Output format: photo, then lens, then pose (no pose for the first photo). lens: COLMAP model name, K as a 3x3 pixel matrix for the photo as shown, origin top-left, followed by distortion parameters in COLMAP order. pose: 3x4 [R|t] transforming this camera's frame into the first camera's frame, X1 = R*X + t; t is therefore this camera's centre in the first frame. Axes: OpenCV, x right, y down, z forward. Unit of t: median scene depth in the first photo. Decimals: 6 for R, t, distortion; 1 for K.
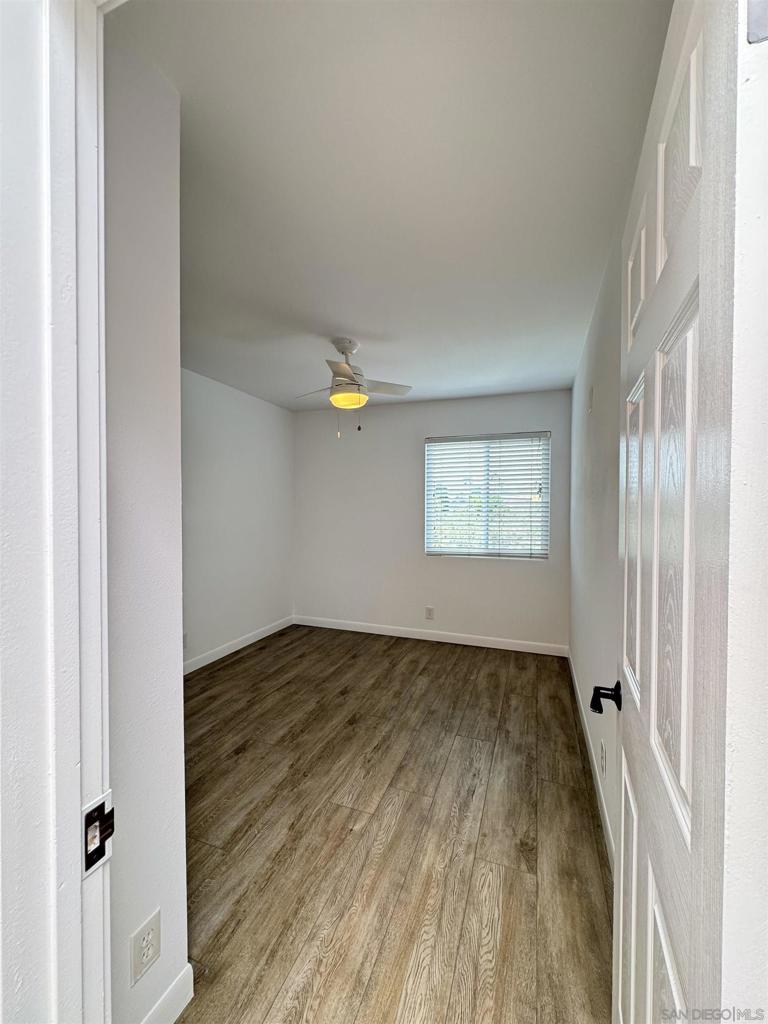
lens RADIAL K [[408.6, 0, 386.0], [0, 408.6, 513.3], [0, 0, 1]] dist [-0.001024, 0.000333]
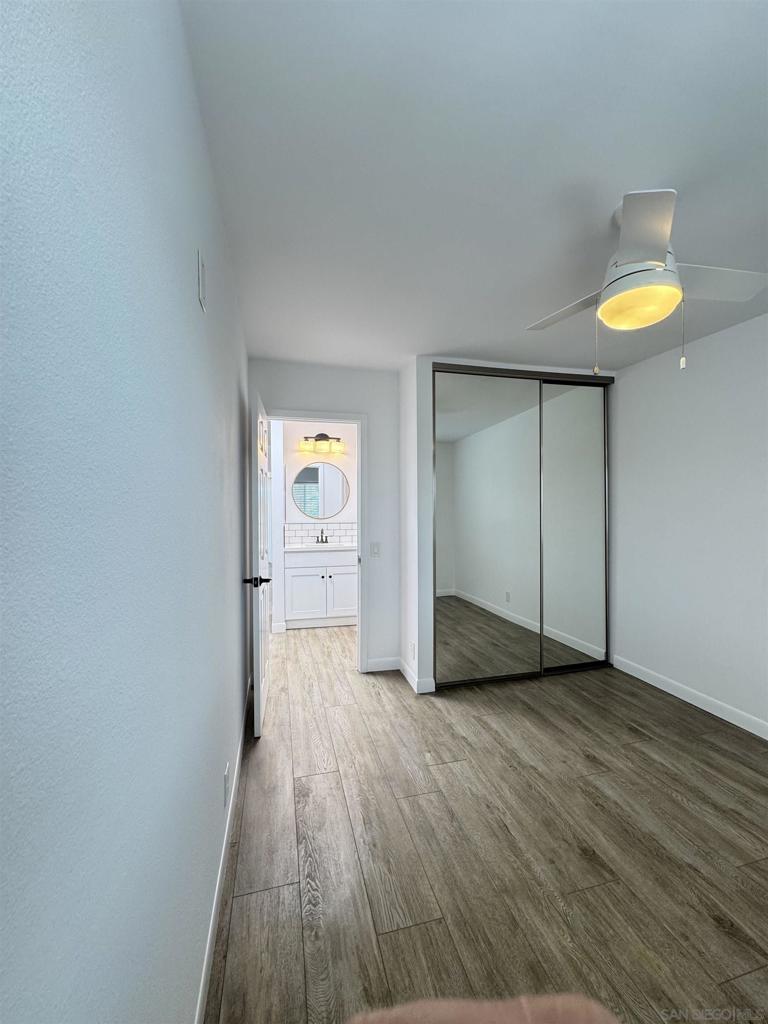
lens RADIAL K [[408.6, 0, 386.0], [0, 408.6, 513.3], [0, 0, 1]] dist [-0.001024, 0.000333]
pose [[-0.817223, 0.008010, -0.576266, 0.648342], [-0.012491, 0.999422, 0.031606, -0.023273], [0.576187, 0.033027, -0.816651, 1.640284]]
